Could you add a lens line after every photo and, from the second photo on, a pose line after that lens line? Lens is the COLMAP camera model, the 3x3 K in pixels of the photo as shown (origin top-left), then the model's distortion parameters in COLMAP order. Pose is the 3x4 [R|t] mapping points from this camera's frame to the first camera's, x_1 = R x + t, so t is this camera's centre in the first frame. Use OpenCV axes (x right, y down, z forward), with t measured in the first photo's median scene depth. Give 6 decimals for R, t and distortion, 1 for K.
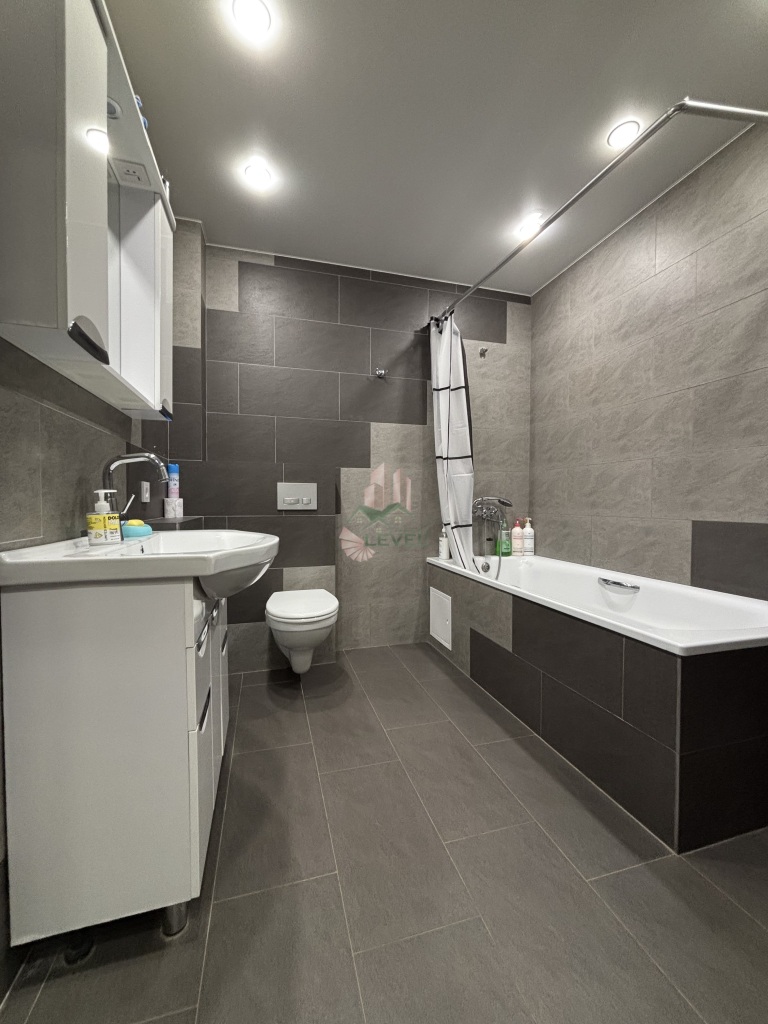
lens RADIAL K [[412.2, 0, 386.2], [0, 412.2, 510.7], [0, 0, 1]] dist [0.000954, 0.000042]
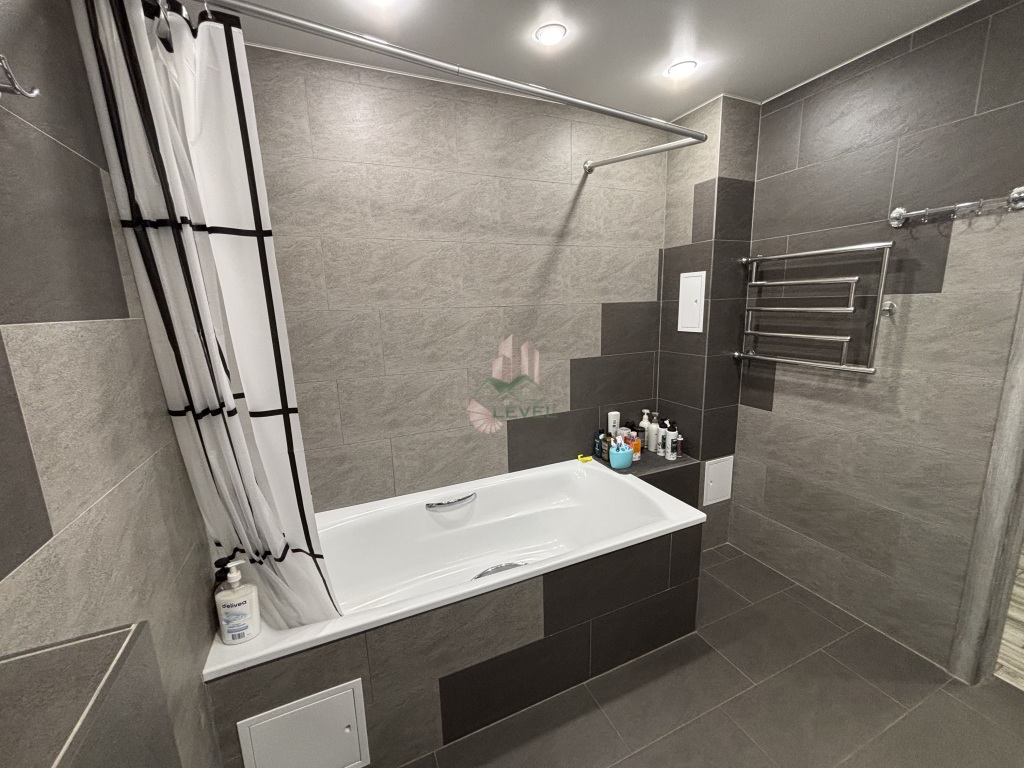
lens RADIAL K [[412.2, 0, 512.8], [0, 412.2, 384.8], [0, 0, 1]] dist [0.000954, 0.000042]
pose [[-0.131762, -0.185015, 0.973863, -0.326860], [0.050149, 0.979926, 0.192952, -0.257423], [-0.990012, 0.074262, -0.119838, 0.945962]]
